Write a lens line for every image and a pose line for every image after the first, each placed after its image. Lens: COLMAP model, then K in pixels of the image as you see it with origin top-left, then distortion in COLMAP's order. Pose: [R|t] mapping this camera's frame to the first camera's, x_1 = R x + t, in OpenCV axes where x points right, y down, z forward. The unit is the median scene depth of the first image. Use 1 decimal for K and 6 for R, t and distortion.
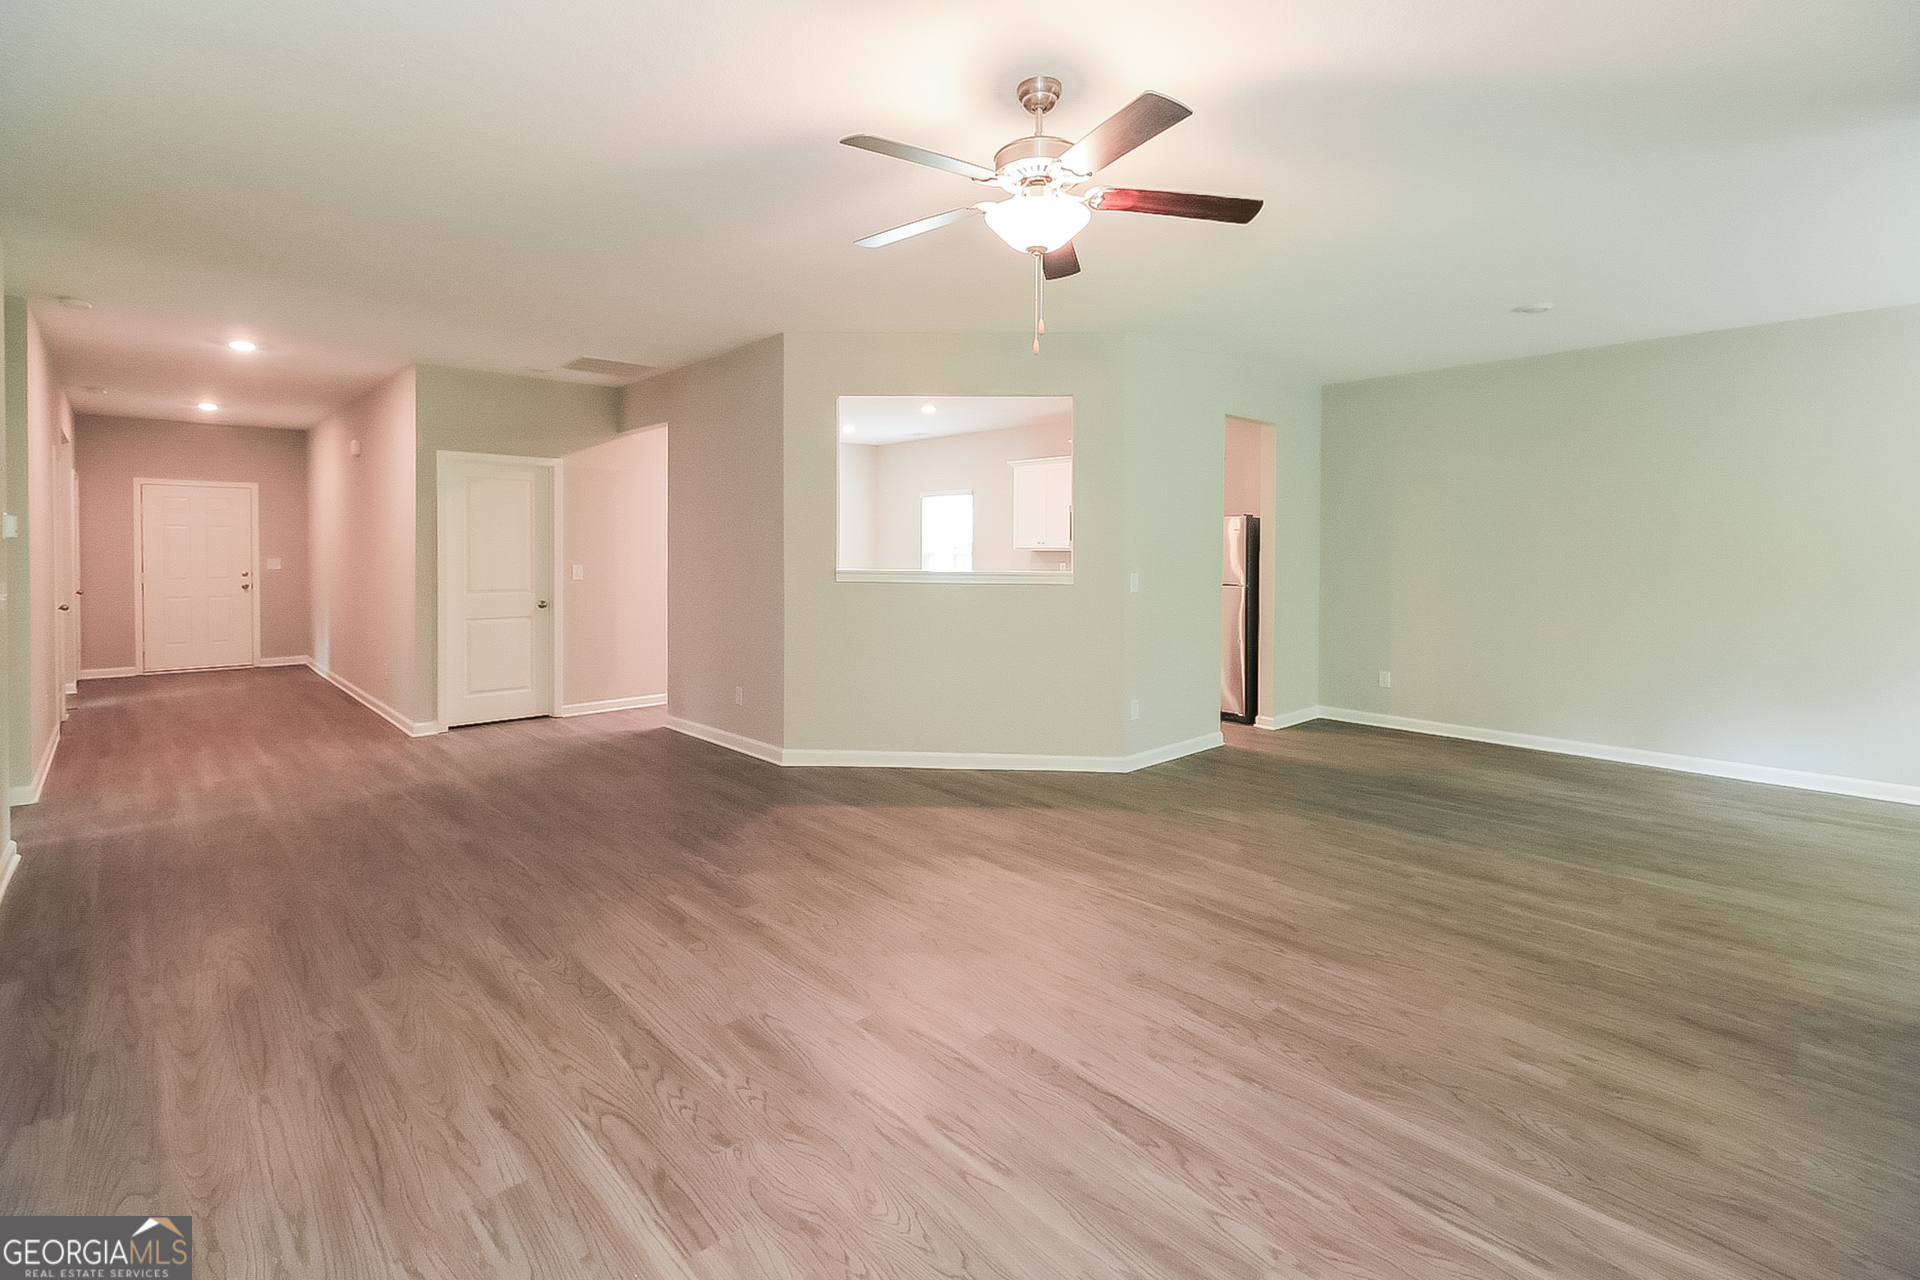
lens RADIAL K [[916.6, 0, 965.0], [0, 916.6, 550.4], [0, 0, 1]] dist [0.018182, -0.015739]
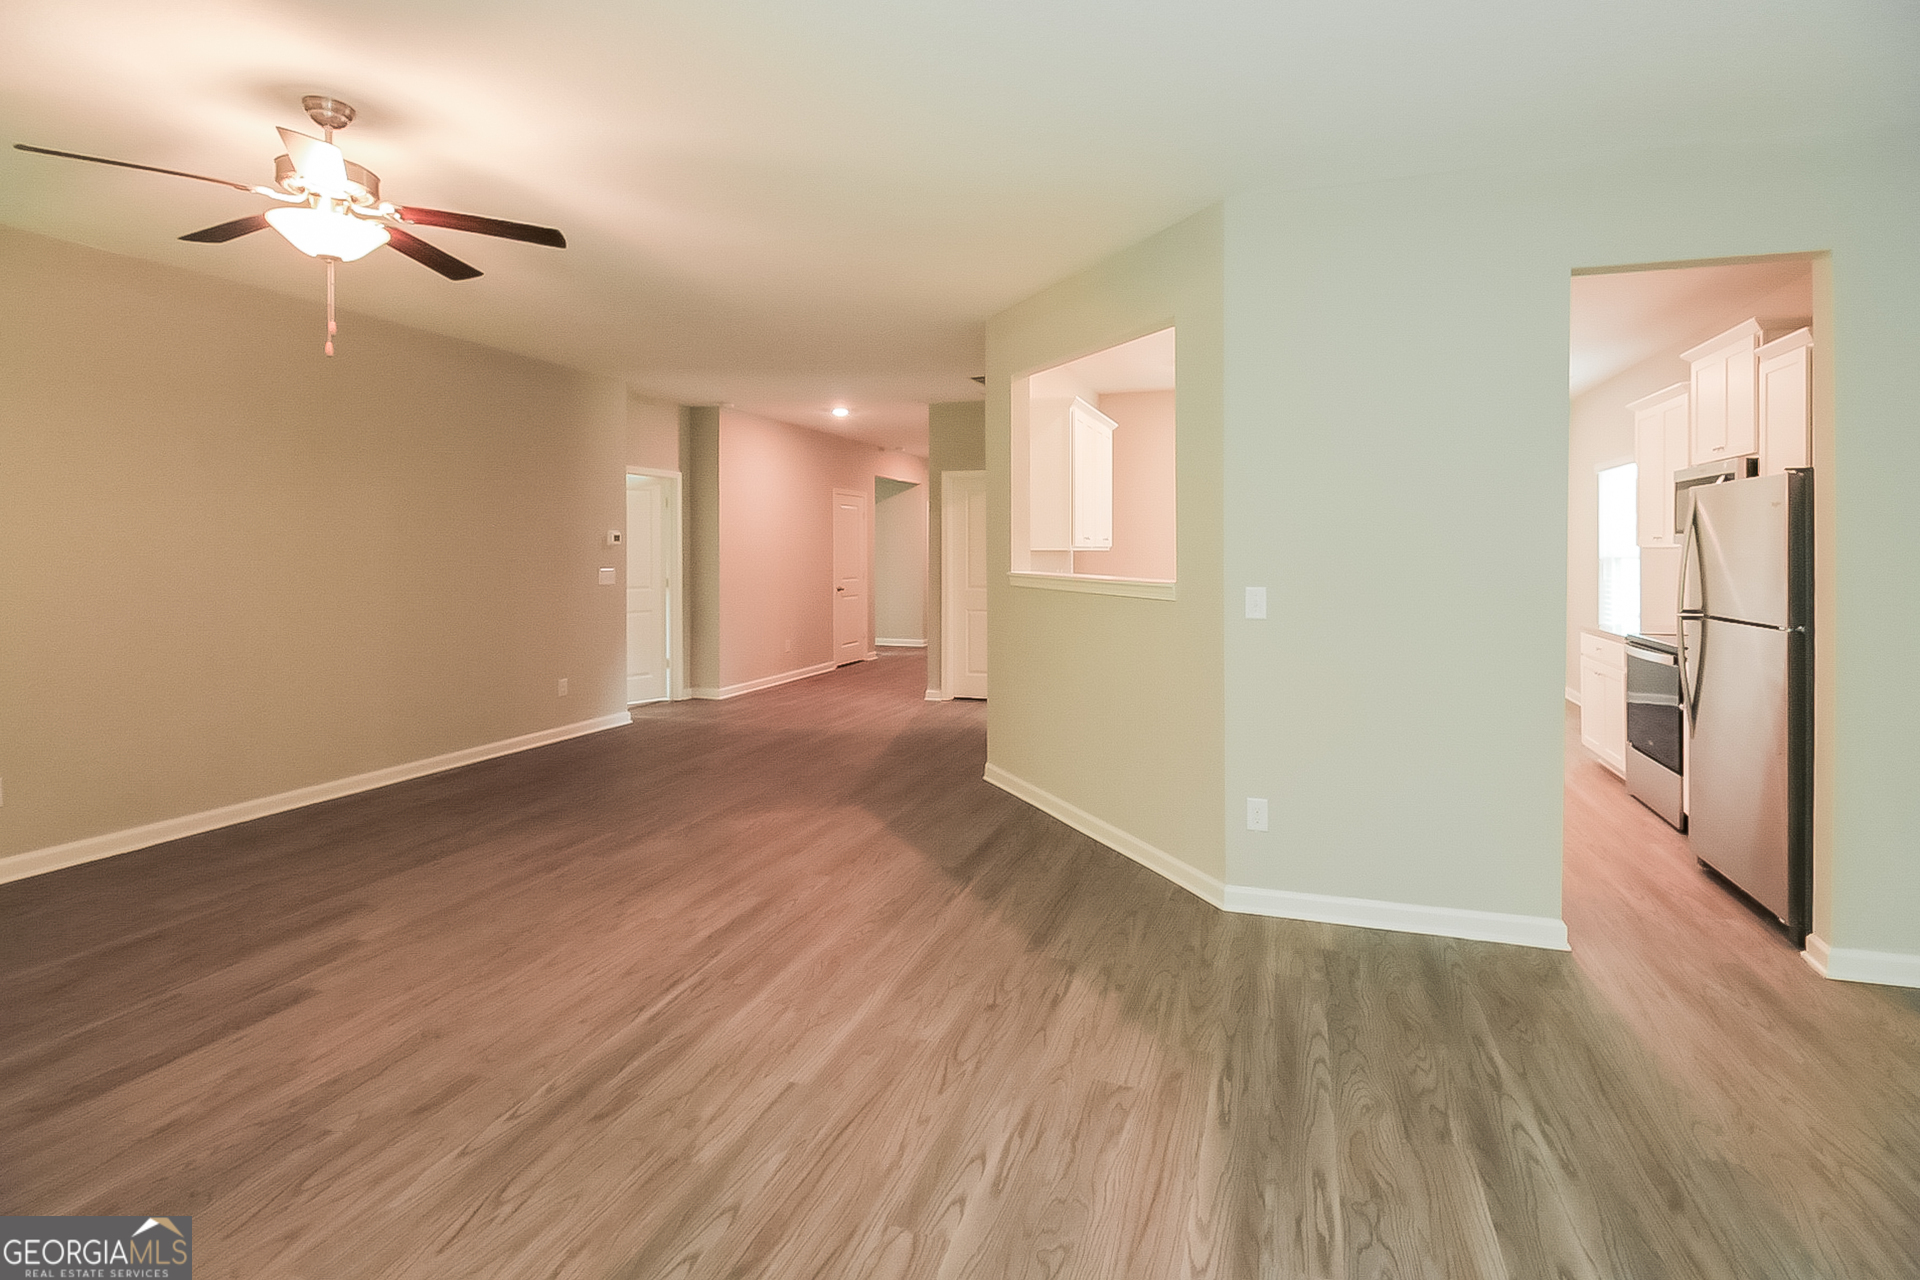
lens RADIAL K [[916.6, 0, 965.0], [0, 916.6, 550.4], [0, 0, 1]] dist [0.018182, -0.015739]
pose [[0.457063, -0.007243, -0.889405, 1.010386], [-0.000449, 0.999965, -0.008374, 0.010921], [0.889434, 0.004227, 0.457044, 0.885724]]
